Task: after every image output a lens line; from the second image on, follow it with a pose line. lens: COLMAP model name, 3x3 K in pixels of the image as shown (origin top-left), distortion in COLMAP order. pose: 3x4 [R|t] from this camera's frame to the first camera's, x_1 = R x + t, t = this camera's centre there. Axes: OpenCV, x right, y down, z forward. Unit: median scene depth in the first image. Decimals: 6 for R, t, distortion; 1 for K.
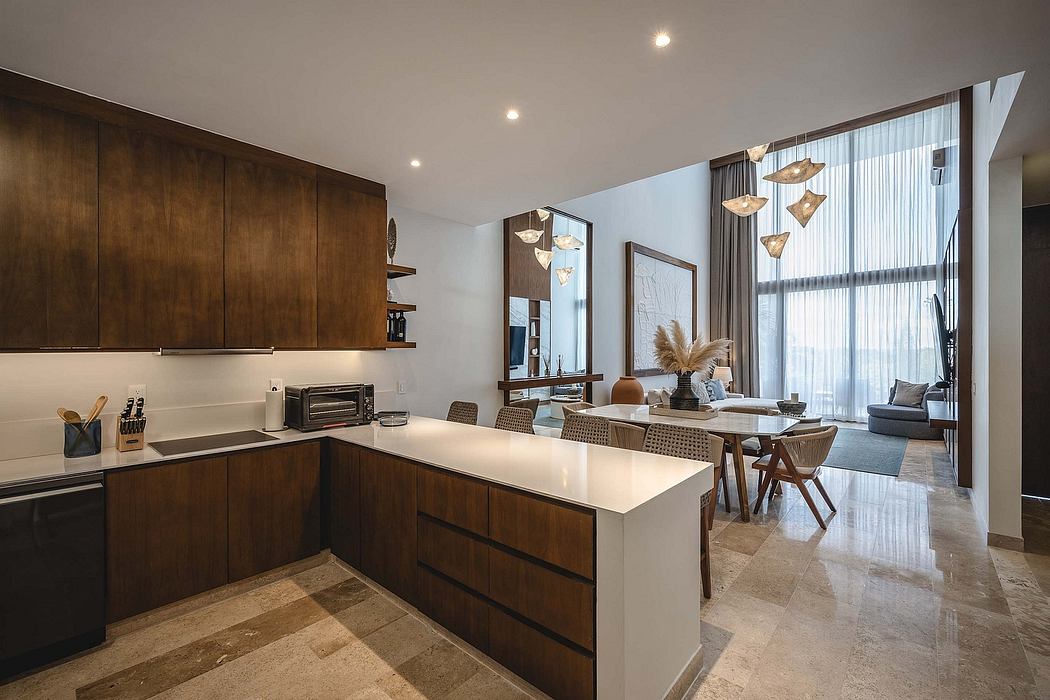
lens RADIAL K [[444.5, 0, 510.7], [0, 444.5, 354.6], [0, 0, 1]] dist [0.000029, -0.000060]
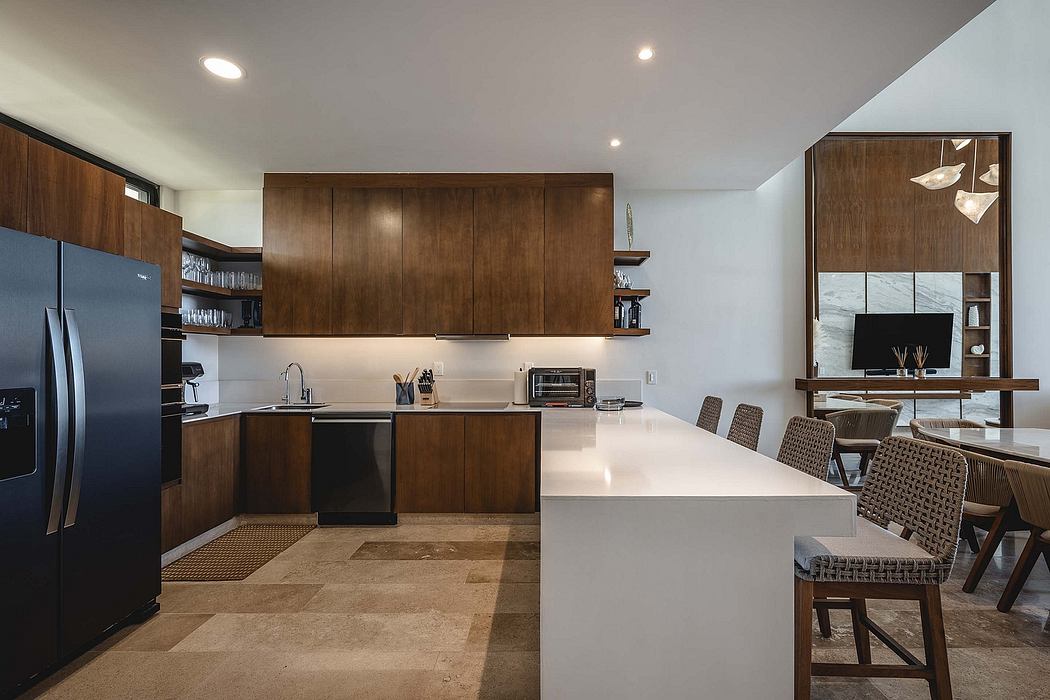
lens RADIAL K [[456.9, 0, 527.5], [0, 456.9, 355.3], [0, 0, 1]] dist [0.013270, 0.000156]
pose [[0.680858, 0.004435, -0.732402, 0.397704], [-0.010630, 0.999936, -0.003827, 0.043990], [0.732338, 0.010392, 0.680862, 0.174973]]
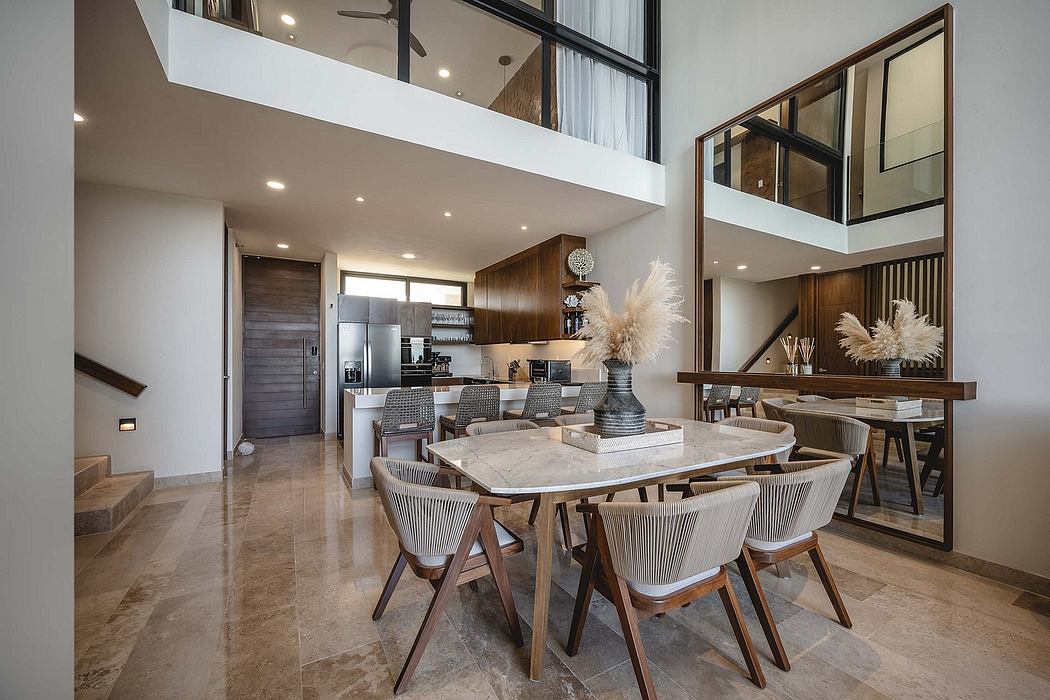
lens RADIAL K [[444.5, 0, 510.7], [0, 444.5, 354.6], [0, 0, 1]] dist [0.000029, -0.000060]
pose [[-0.285484, 0.003762, -0.958376, 1.468550], [-0.005252, 0.999971, 0.005490, 0.041500], [0.958369, 0.006600, -0.285456, 1.459108]]
